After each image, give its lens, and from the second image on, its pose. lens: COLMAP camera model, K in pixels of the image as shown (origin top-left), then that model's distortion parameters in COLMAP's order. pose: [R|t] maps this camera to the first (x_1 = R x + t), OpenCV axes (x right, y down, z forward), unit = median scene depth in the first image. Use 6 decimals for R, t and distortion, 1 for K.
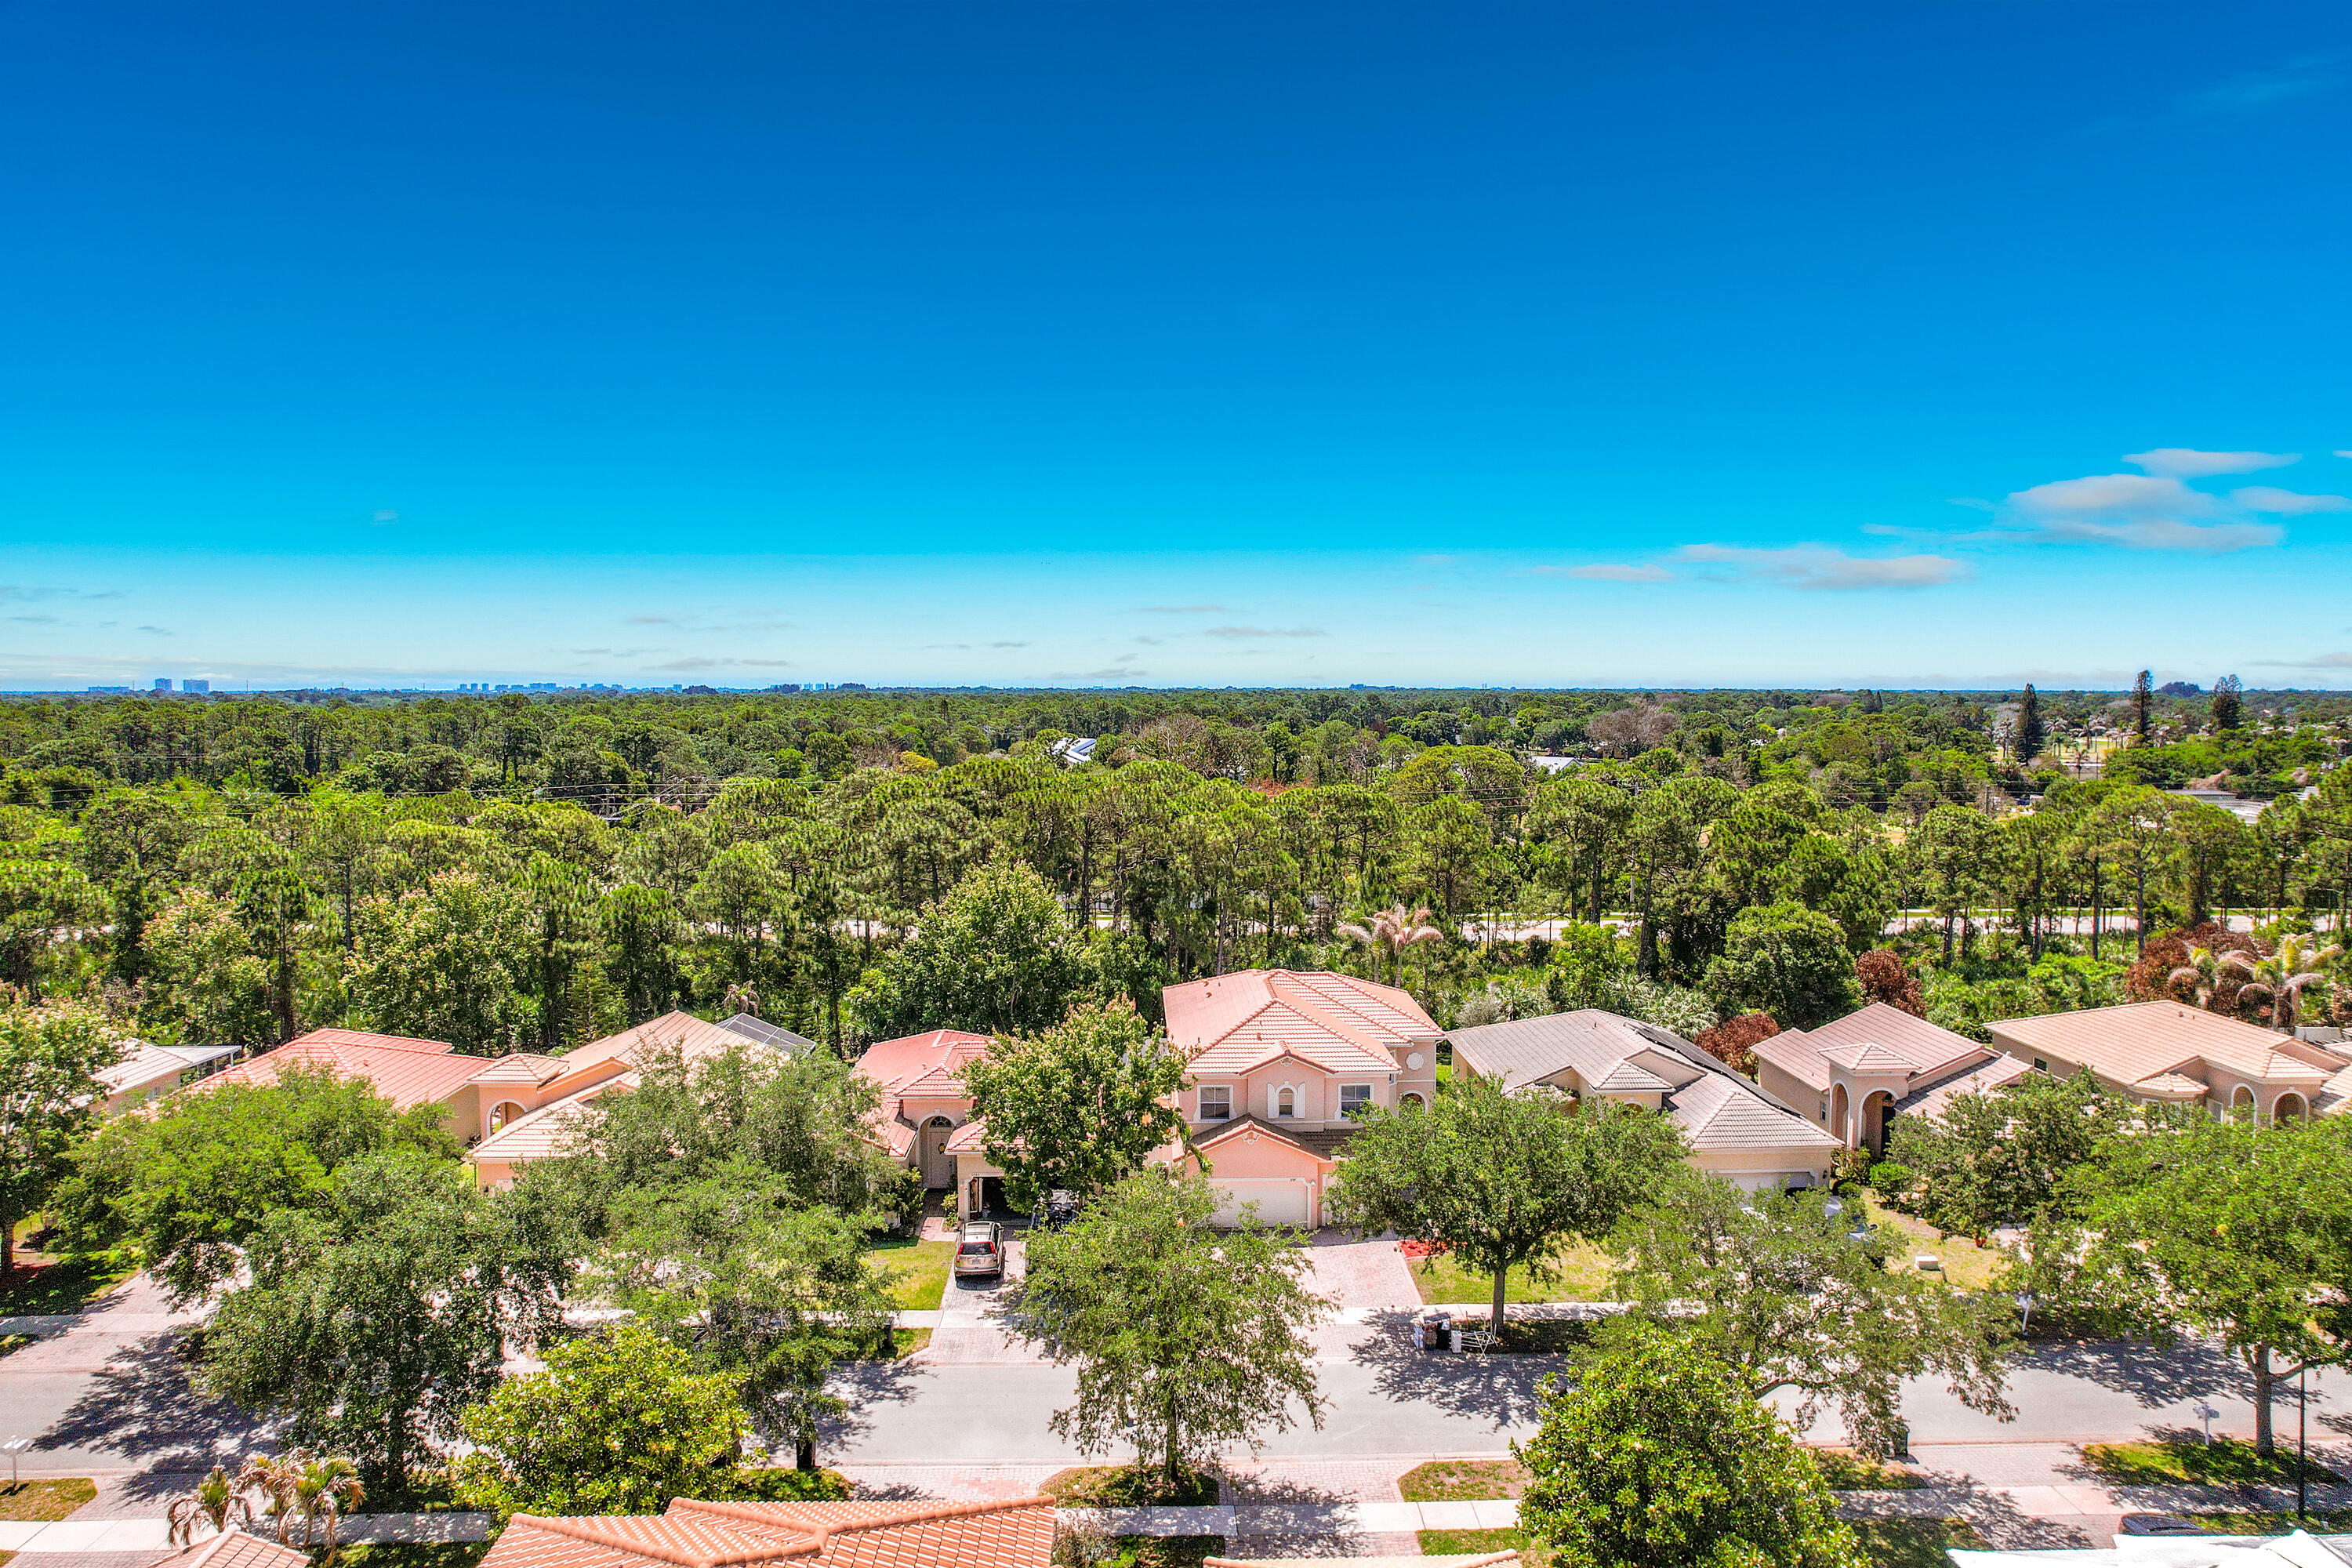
lens RADIAL K [[1518.5, 0, 1176.0], [0, 1518.5, 784.0], [0, 0, 1]] dist [-0.053386, 0.049227]
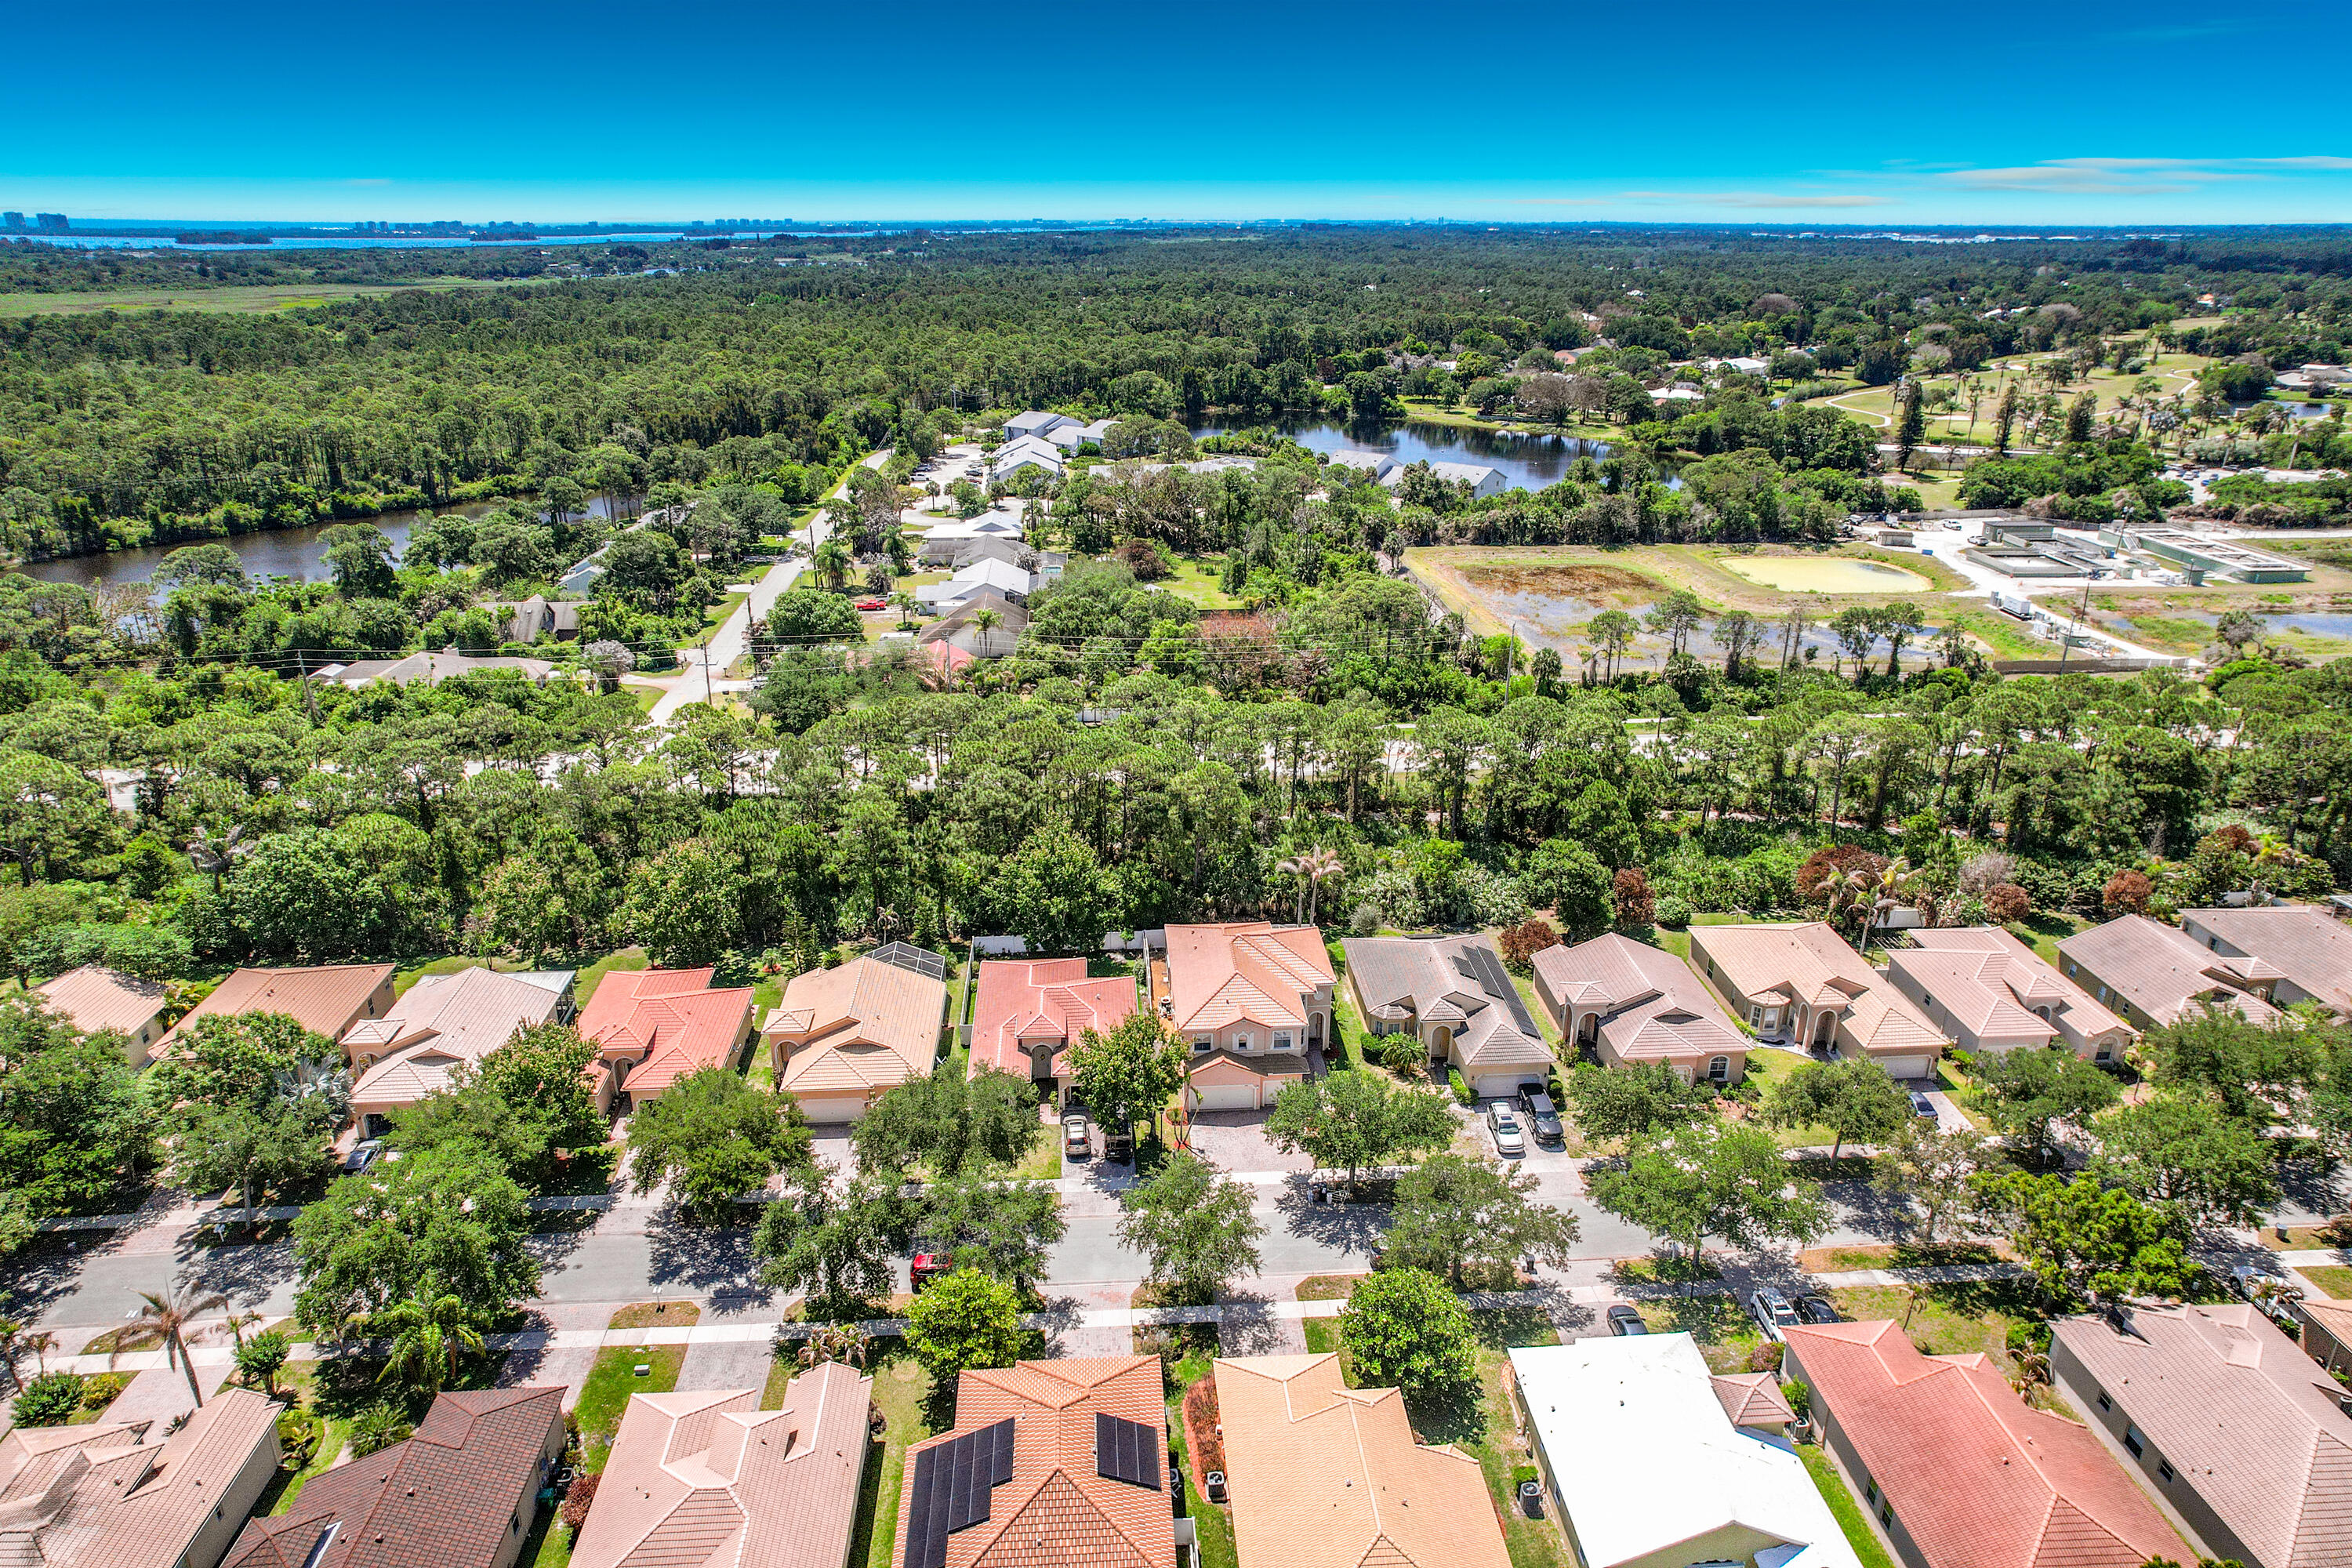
lens RADIAL K [[1524.8, 0, 1176.0], [0, 1524.8, 784.0], [0, 0, 1]] dist [-0.019197, 0.003321]
pose [[0.999278, -0.008435, 0.037056, -0.082979], [-0.003311, 0.952023, 0.306007, -0.751873], [-0.037859, -0.305909, 0.951308, -0.718942]]
